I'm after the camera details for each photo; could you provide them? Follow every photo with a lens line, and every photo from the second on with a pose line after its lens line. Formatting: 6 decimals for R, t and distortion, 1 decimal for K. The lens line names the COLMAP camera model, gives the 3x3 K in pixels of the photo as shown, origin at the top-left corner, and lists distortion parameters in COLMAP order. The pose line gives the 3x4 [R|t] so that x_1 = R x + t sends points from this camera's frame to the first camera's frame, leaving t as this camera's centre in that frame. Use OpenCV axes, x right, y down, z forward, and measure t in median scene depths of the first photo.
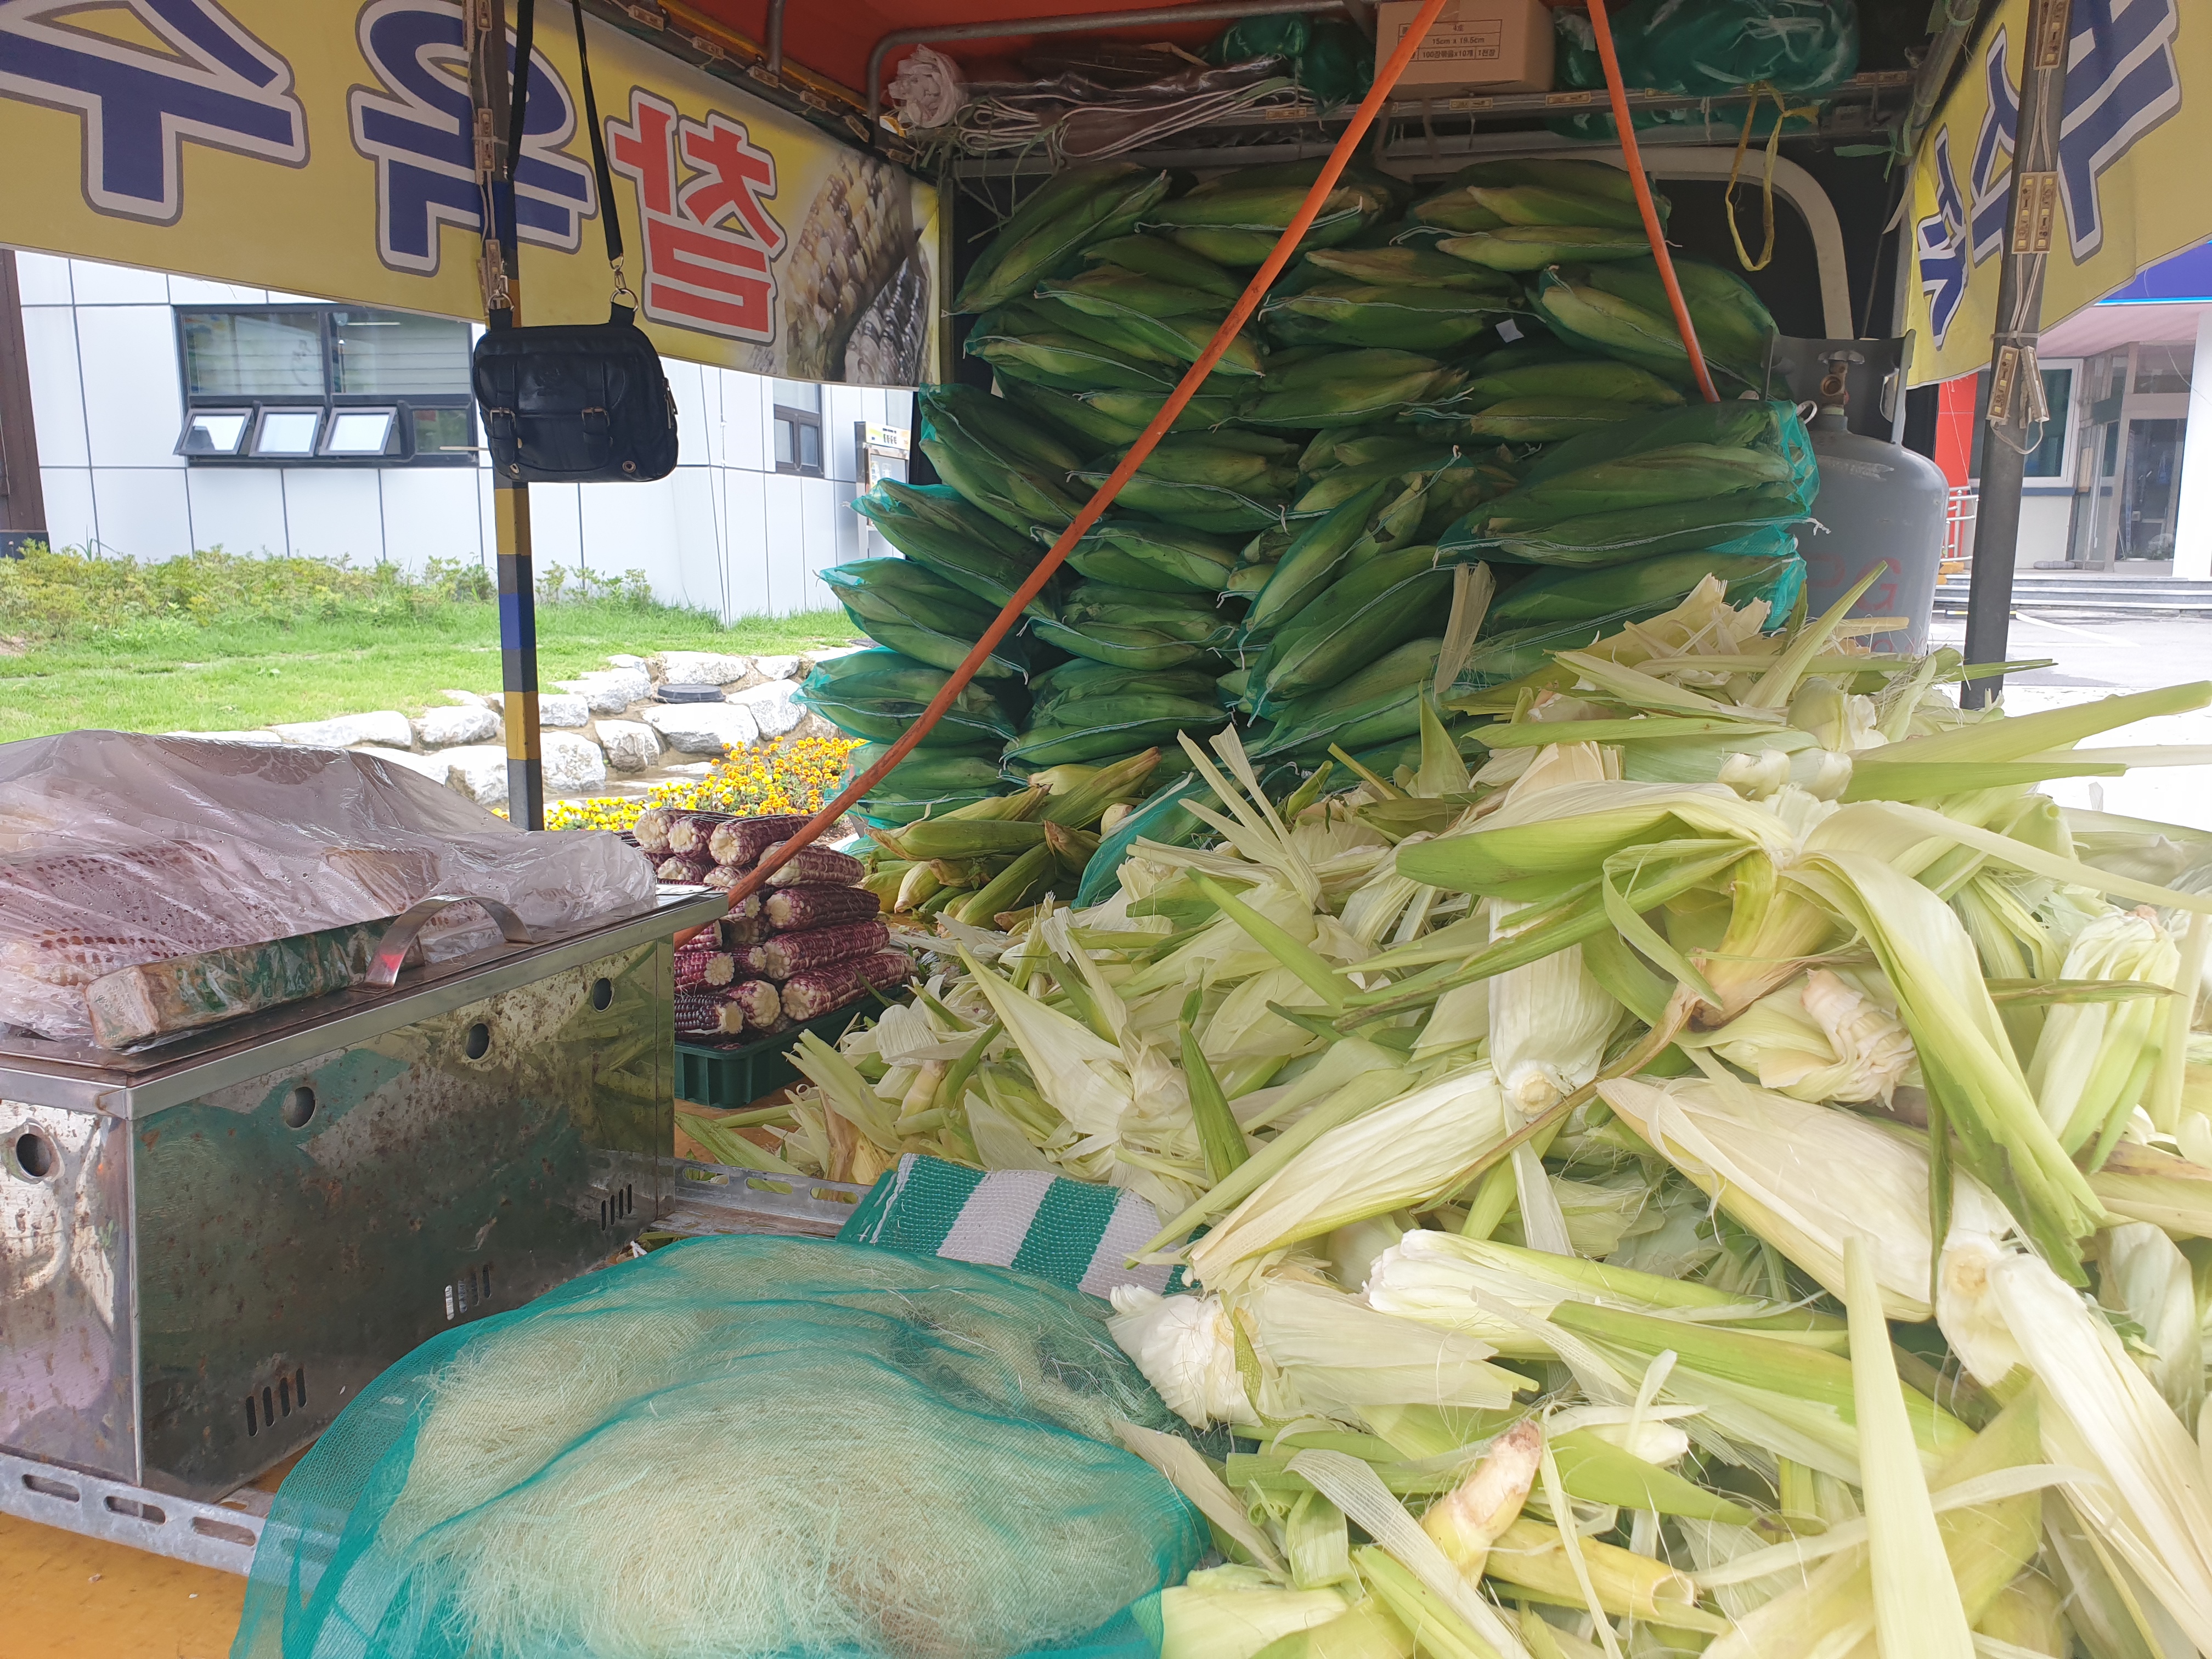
lens RADIAL K [[1820.4, 0, 1095.7], [0, 1820.4, 771.2], [0, 0, 1]] dist [0.105894, -0.096555]
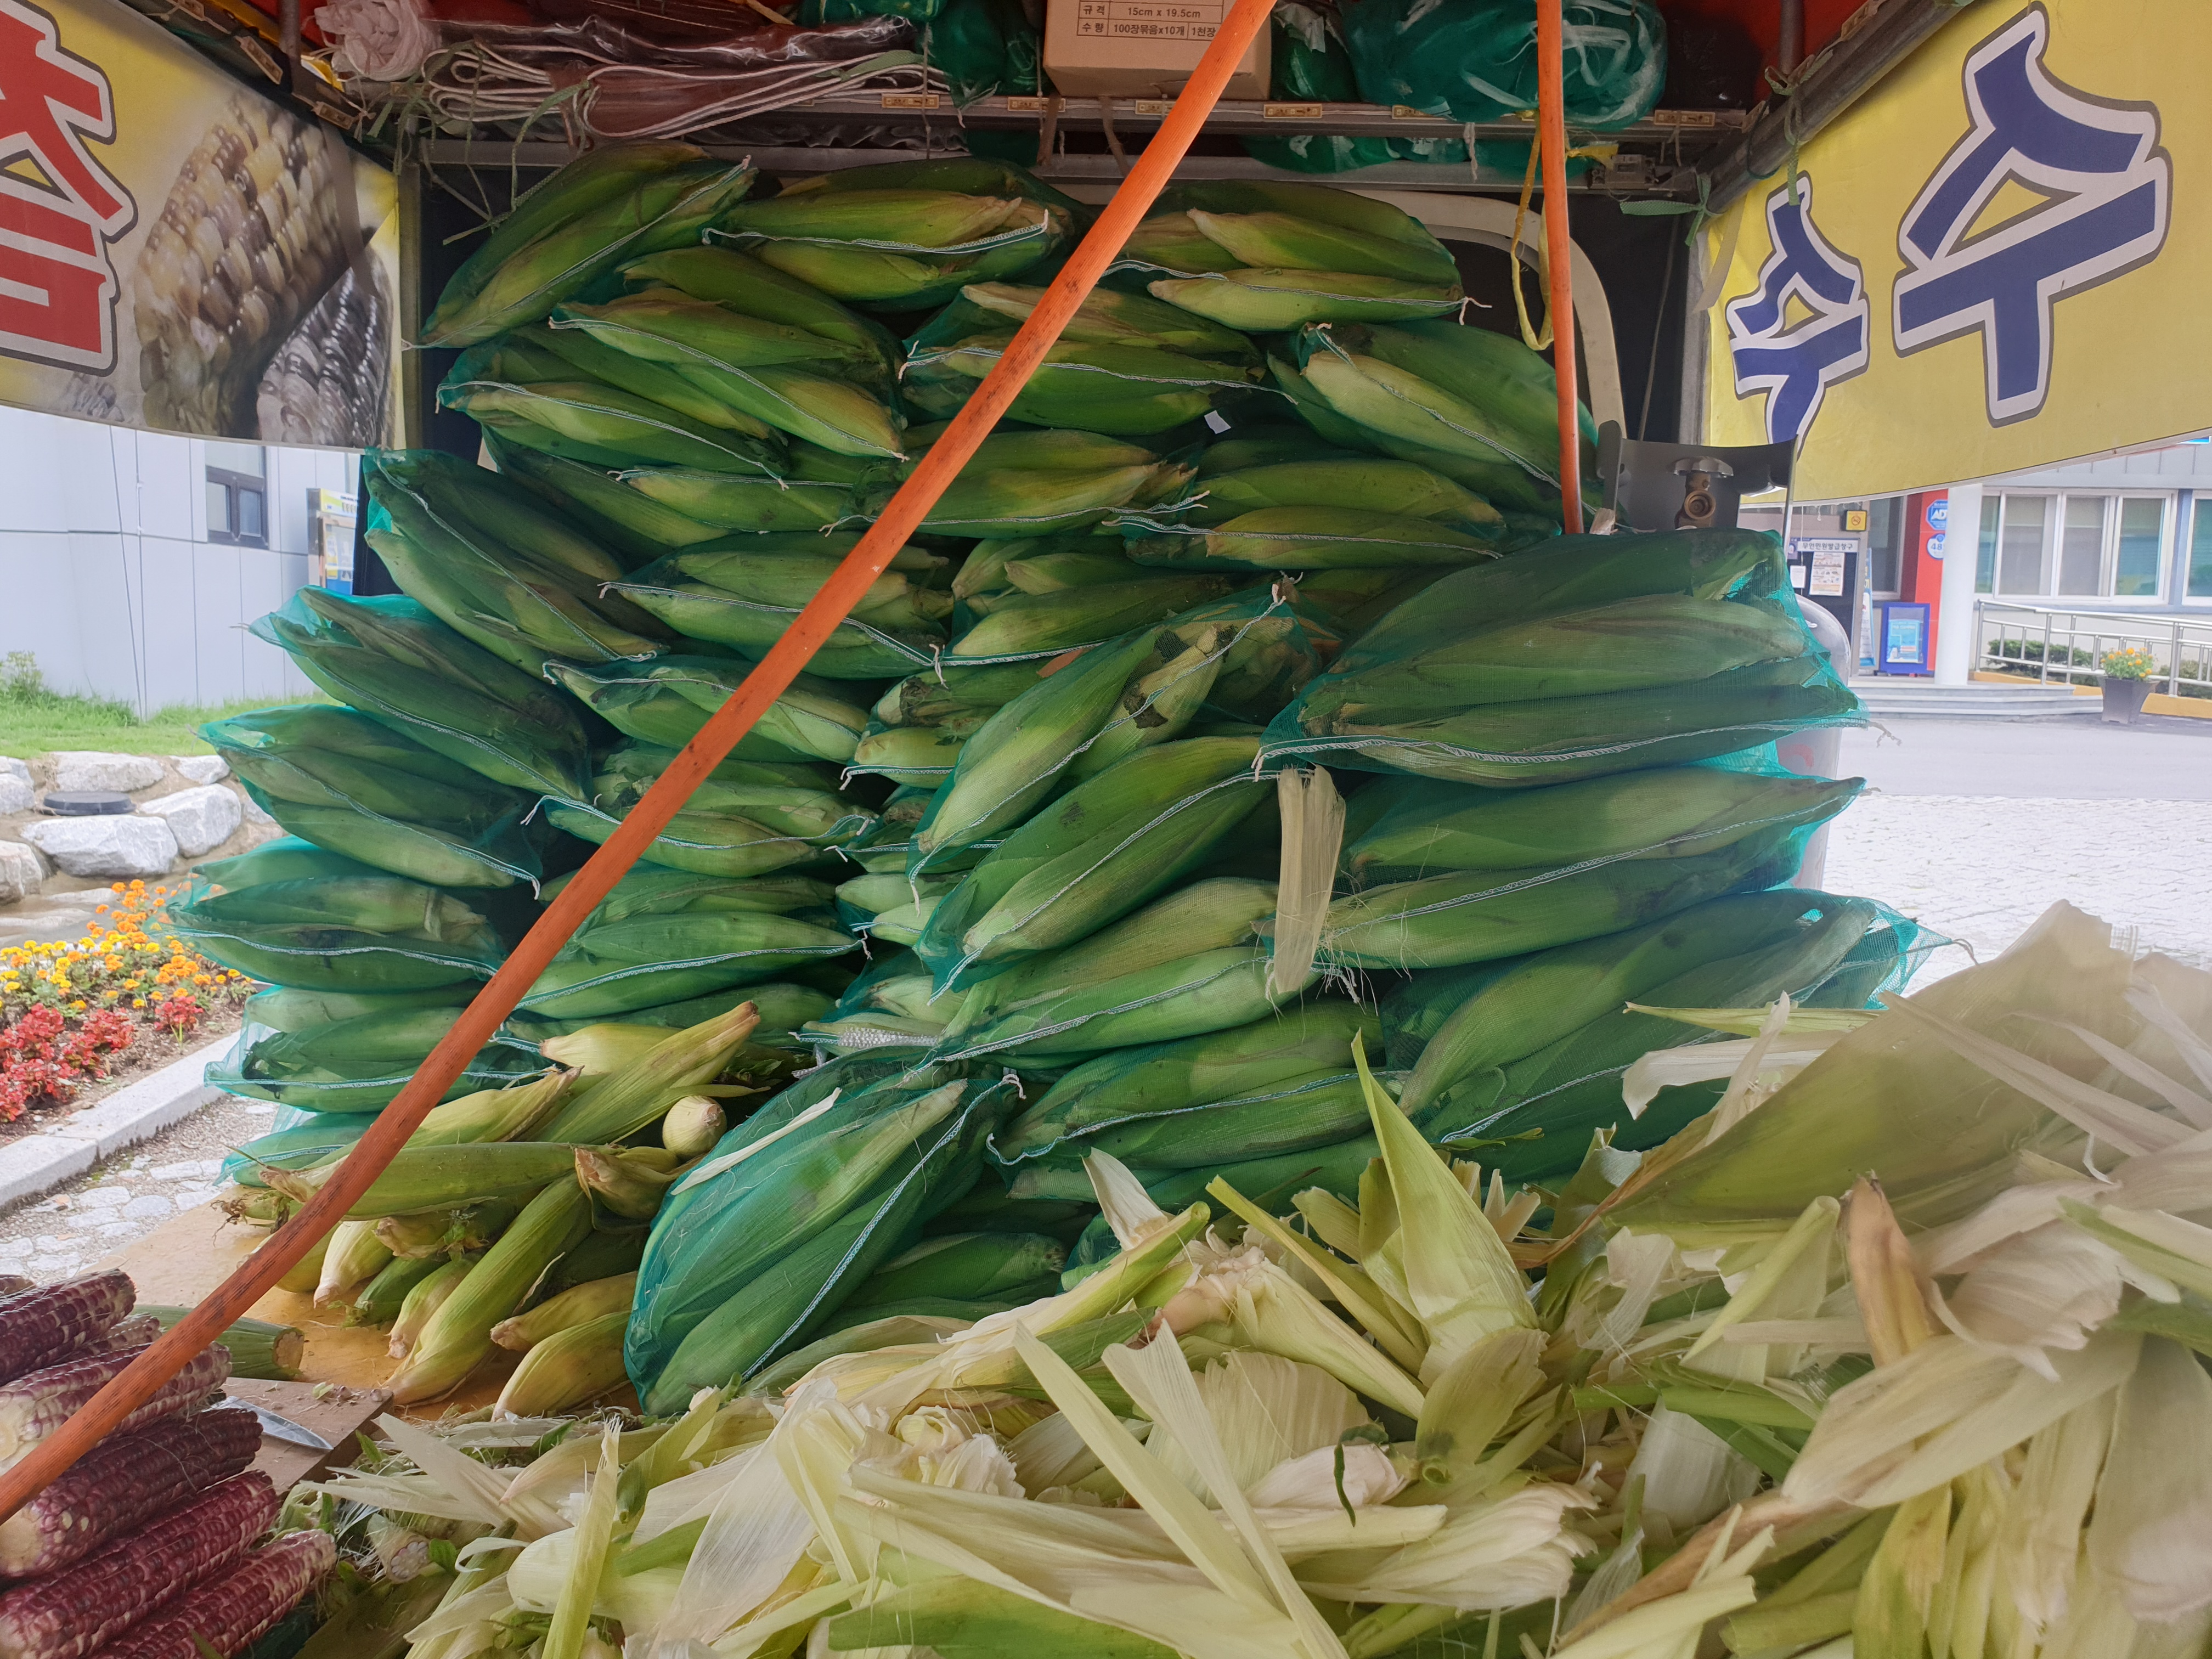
lens RADIAL K [[1820.4, 0, 1095.7], [0, 1820.4, 771.2], [0, 0, 1]] dist [0.105894, -0.096555]
pose [[0.964126, -0.004065, 0.265415, -0.020250], [0.016183, 0.998923, -0.043488, -0.061576], [-0.264952, 0.046223, 0.963153, 0.296454]]
